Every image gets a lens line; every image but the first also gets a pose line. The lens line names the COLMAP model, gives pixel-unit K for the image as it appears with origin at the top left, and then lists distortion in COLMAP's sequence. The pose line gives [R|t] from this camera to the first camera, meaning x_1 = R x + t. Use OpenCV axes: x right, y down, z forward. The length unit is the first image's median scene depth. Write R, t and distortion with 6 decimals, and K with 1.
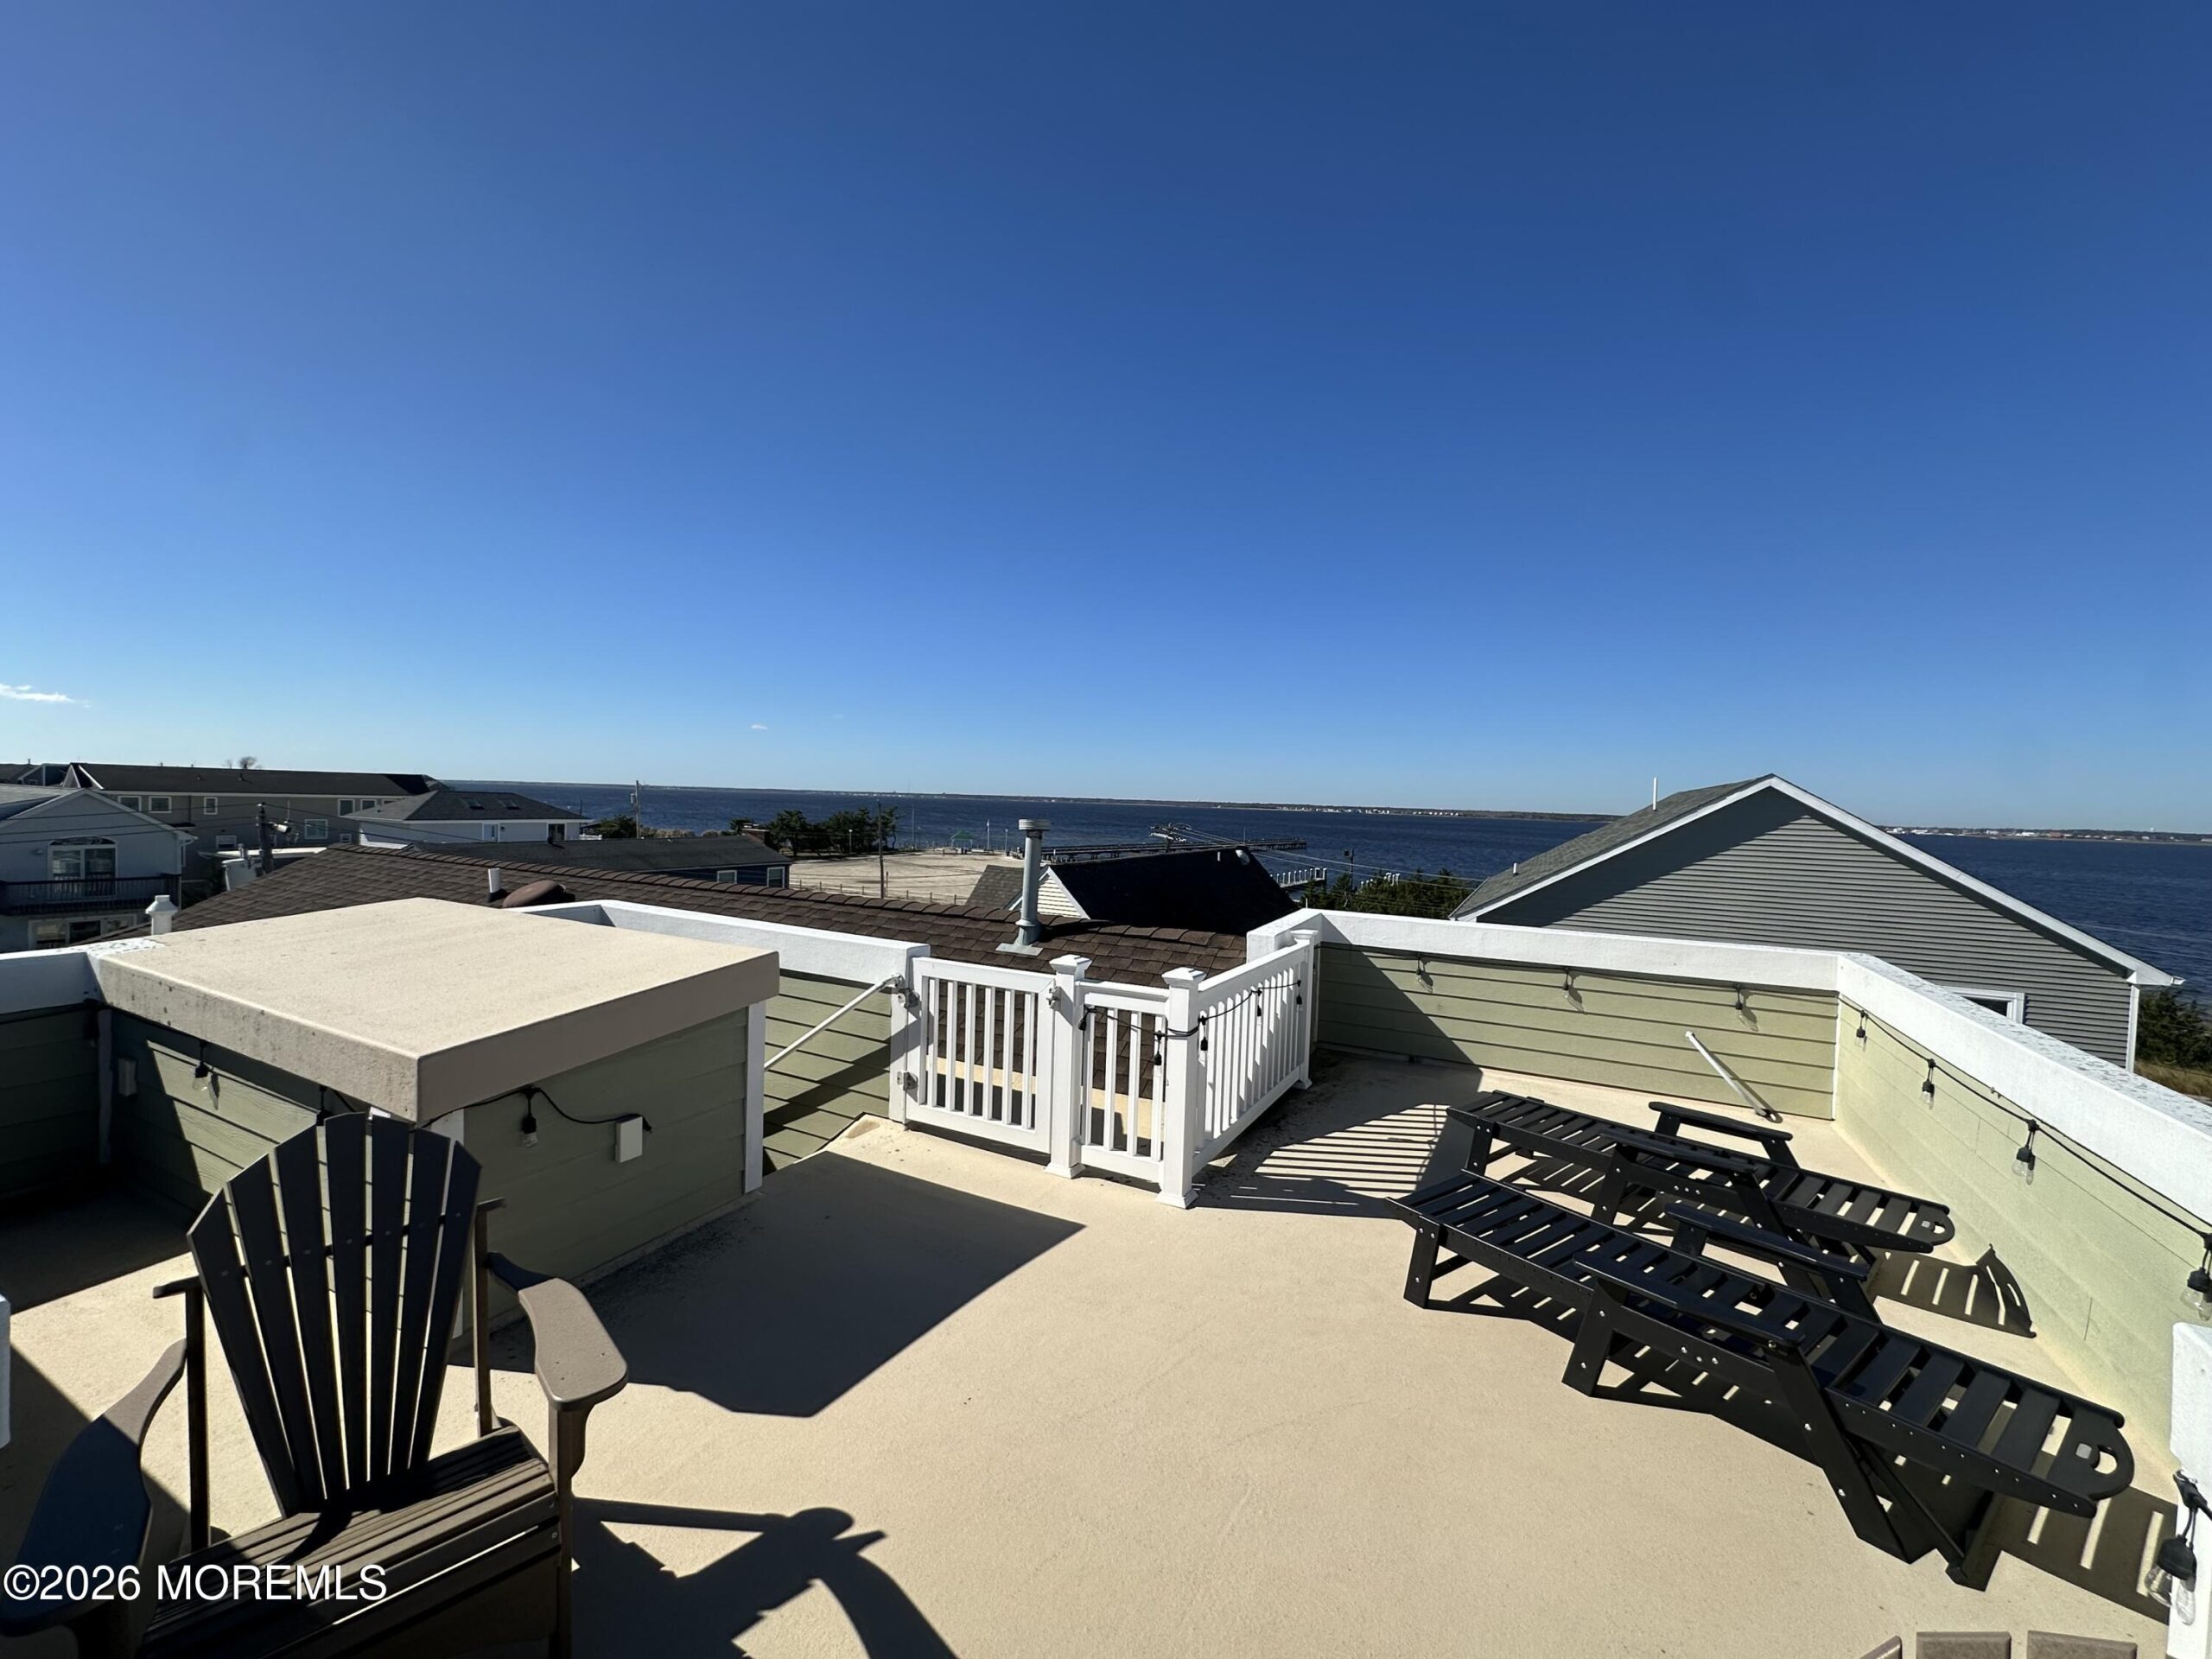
lens RADIAL K [[881.7, 0, 1107.0], [0, 881.7, 832.9], [0, 0, 1]] dist [-0.004842, 0.000533]
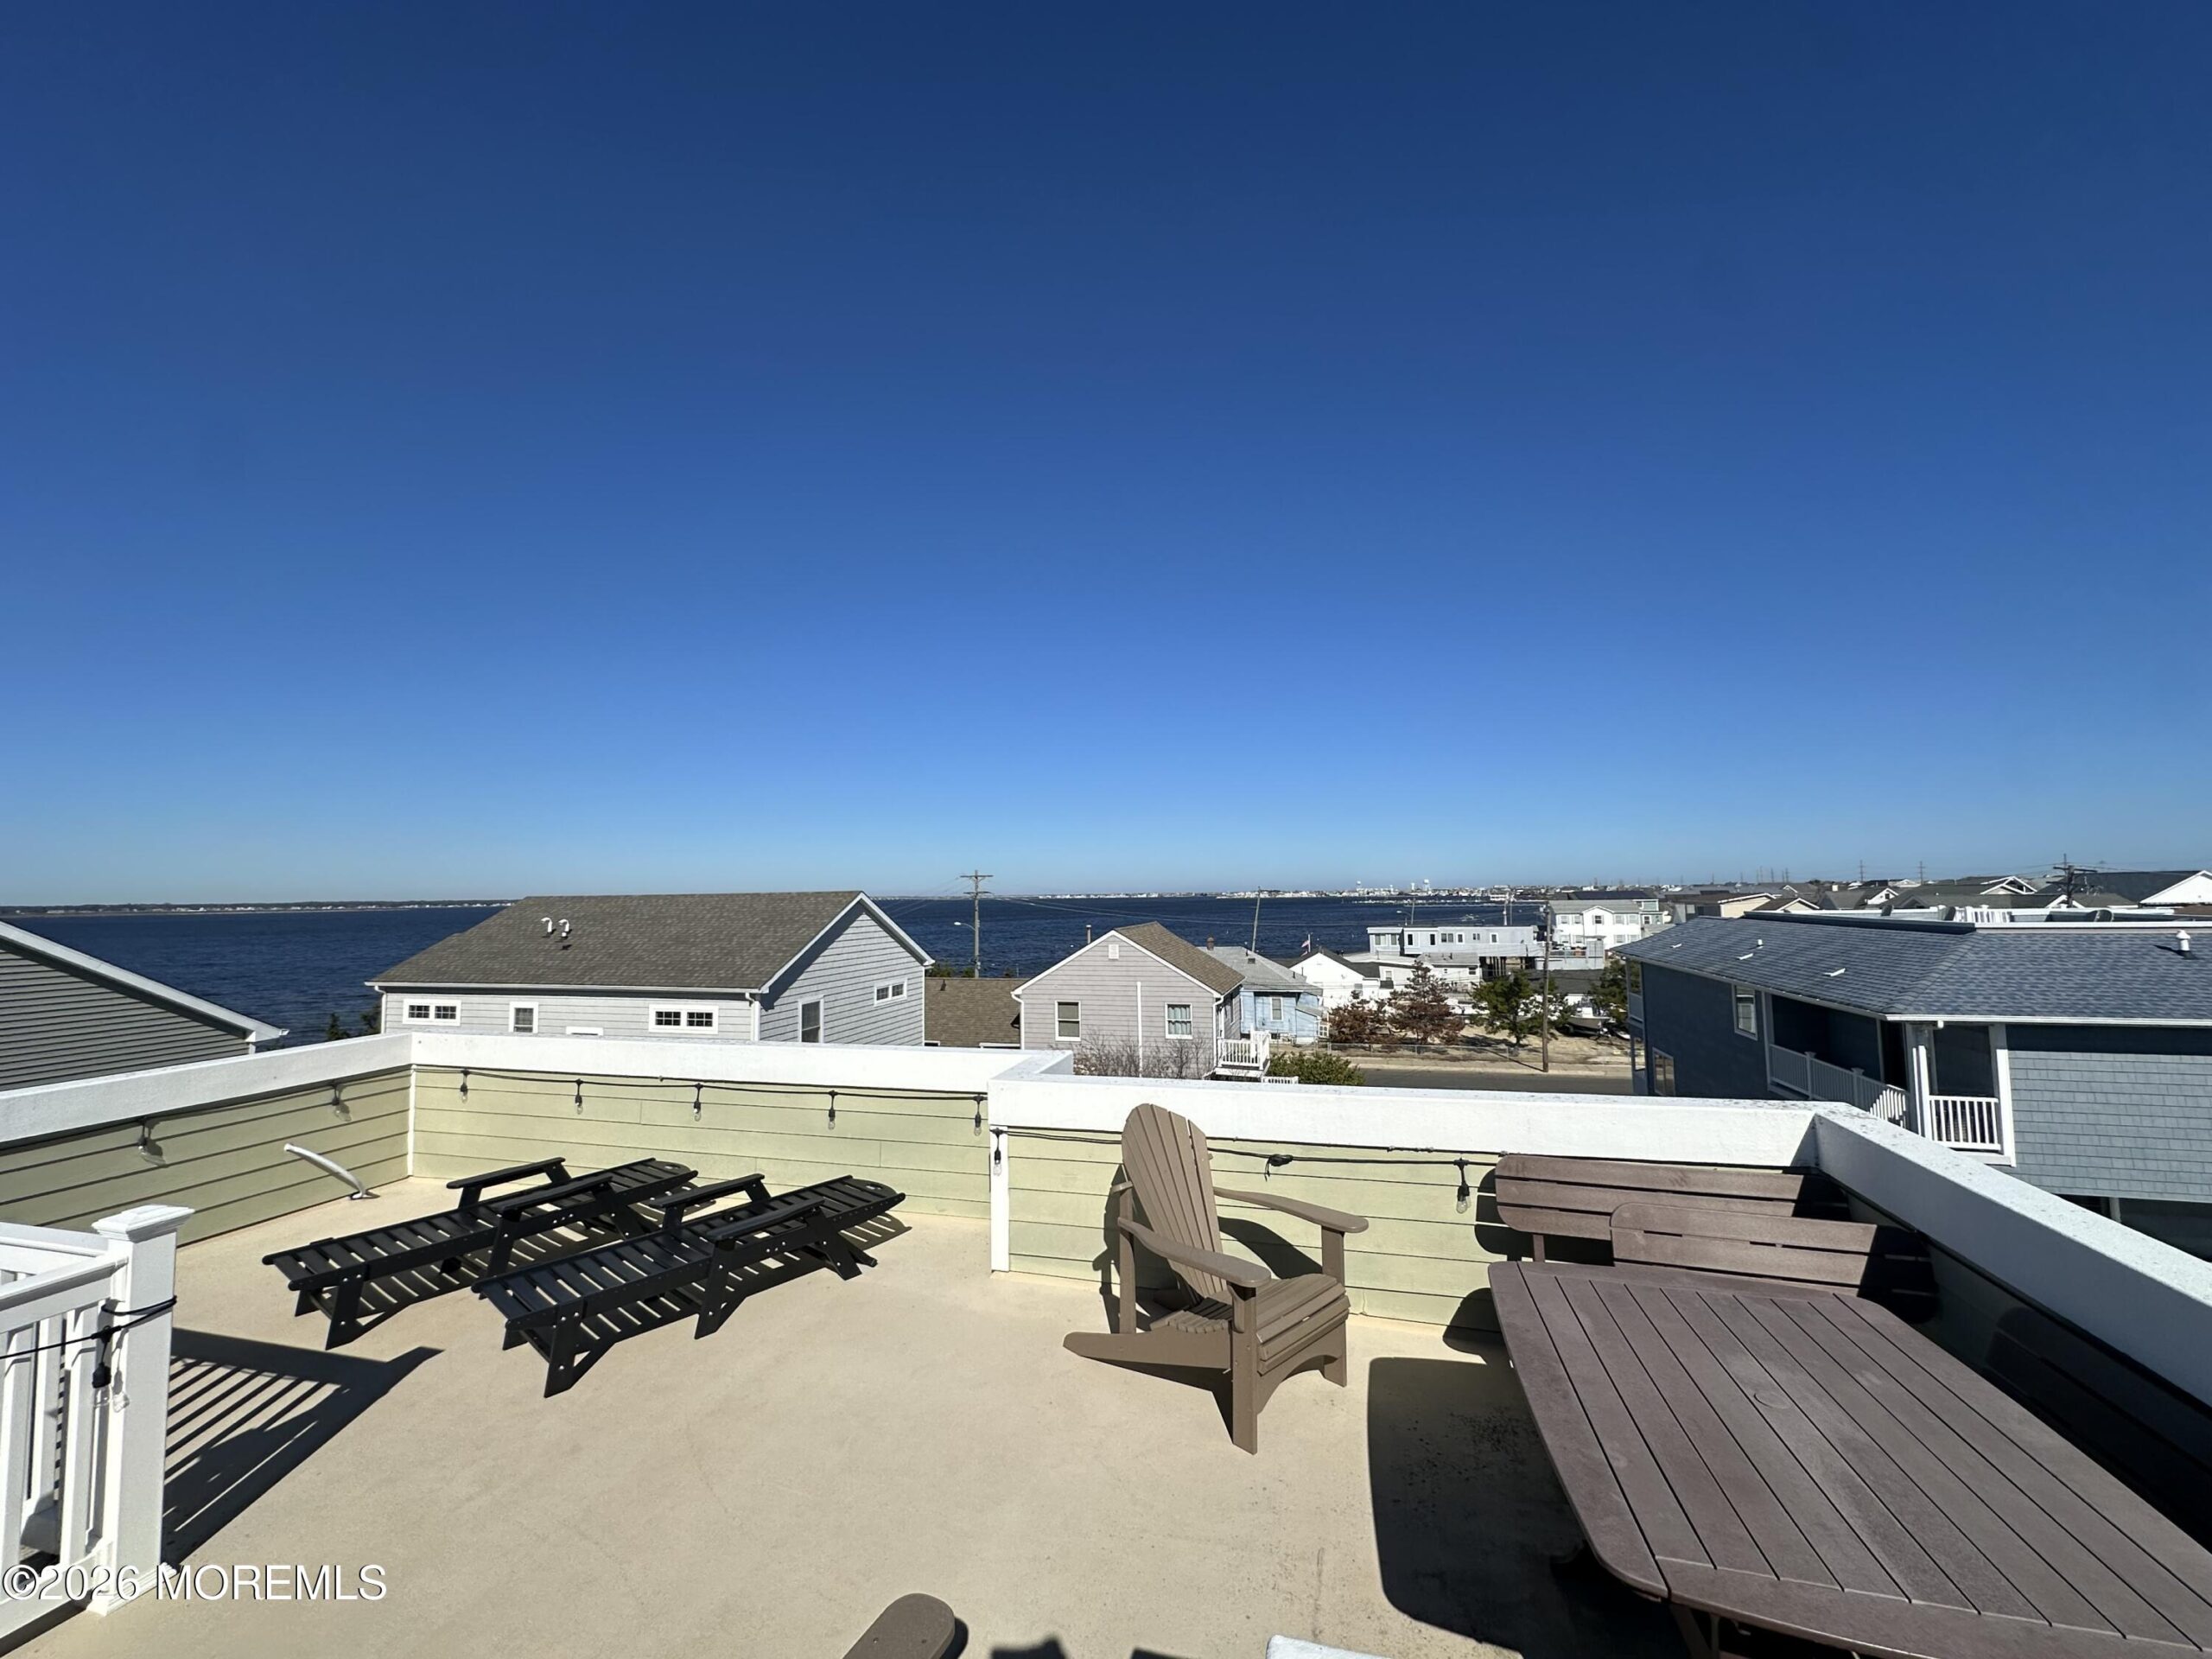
lens RADIAL K [[881.7, 0, 1092.9], [0, 881.7, 828.8], [0, 0, 1]] dist [-0.004842, 0.000533]
pose [[-0.181628, 0.041512, 0.982491, -0.640297], [0.046271, 0.998363, -0.033629, -0.065746], [-0.982278, 0.039353, -0.183251, 0.395220]]
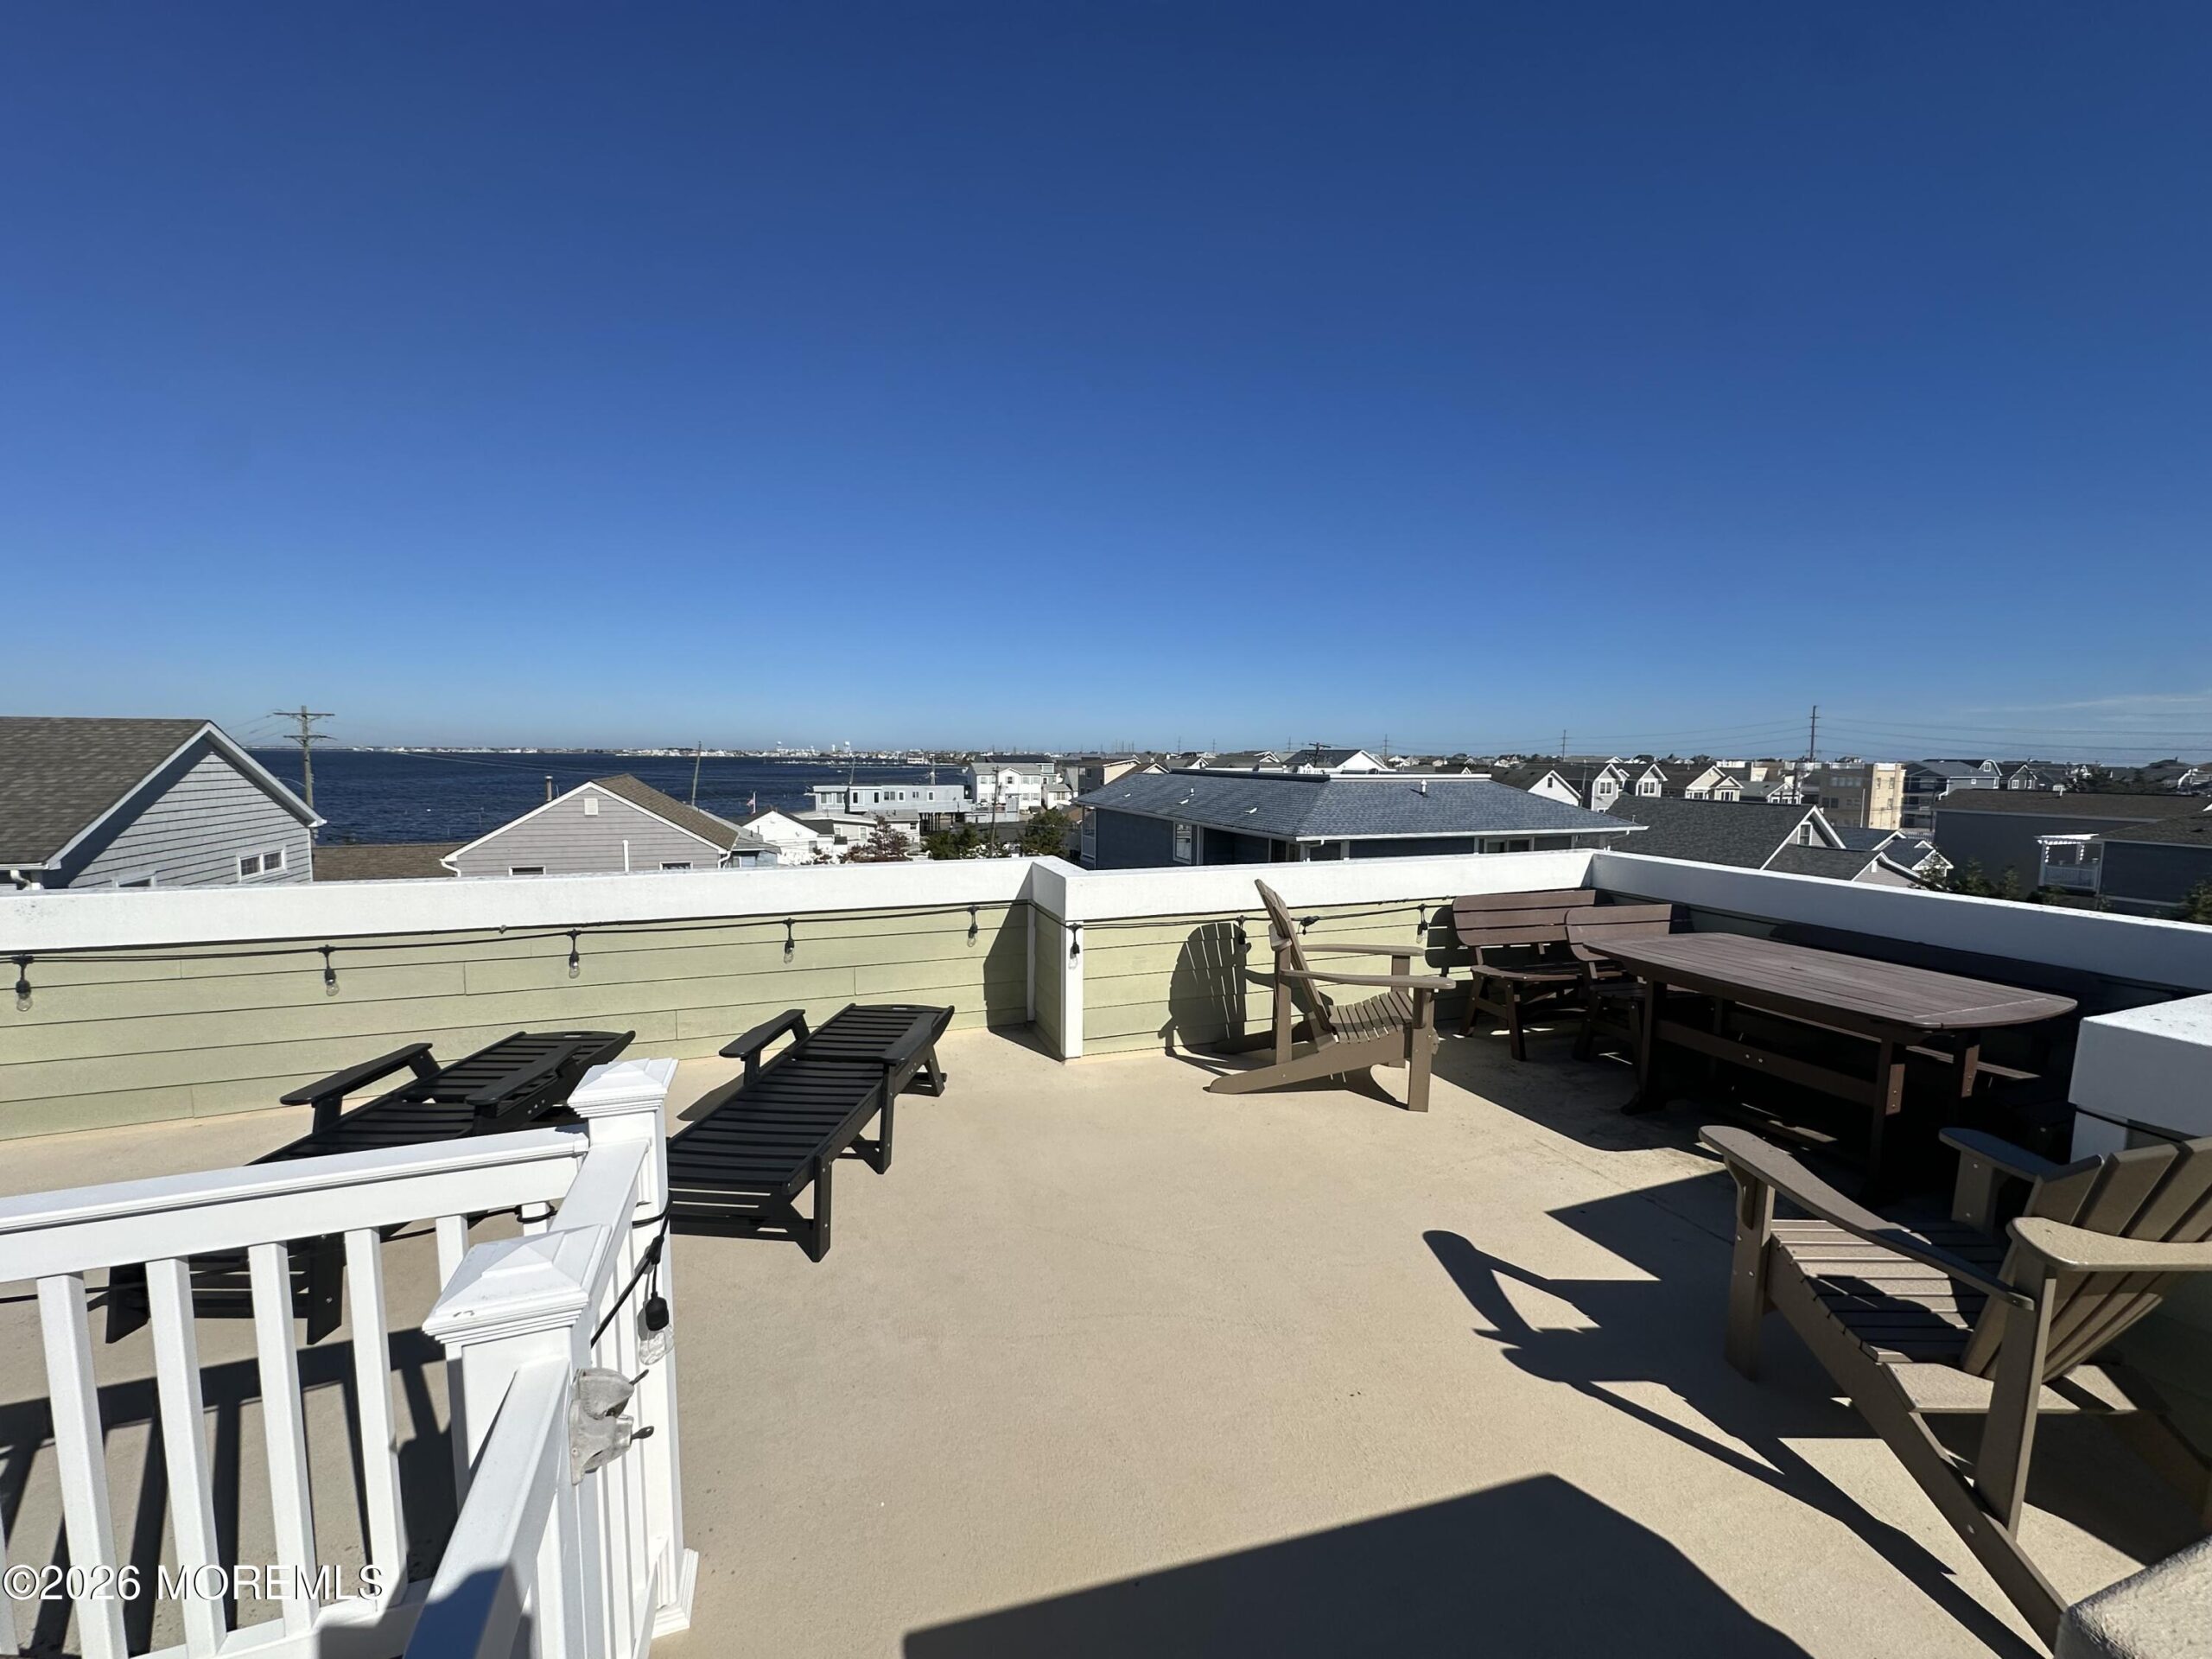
lens RADIAL K [[881.7, 0, 1099.6], [0, 881.7, 828.4], [0, 0, 1]] dist [-0.004842, 0.000533]
pose [[-0.725221, -0.100013, 0.681214, -0.307337], [-0.009158, 0.990707, 0.135701, -0.007728], [-0.688455, 0.092174, -0.719398, 1.050567]]
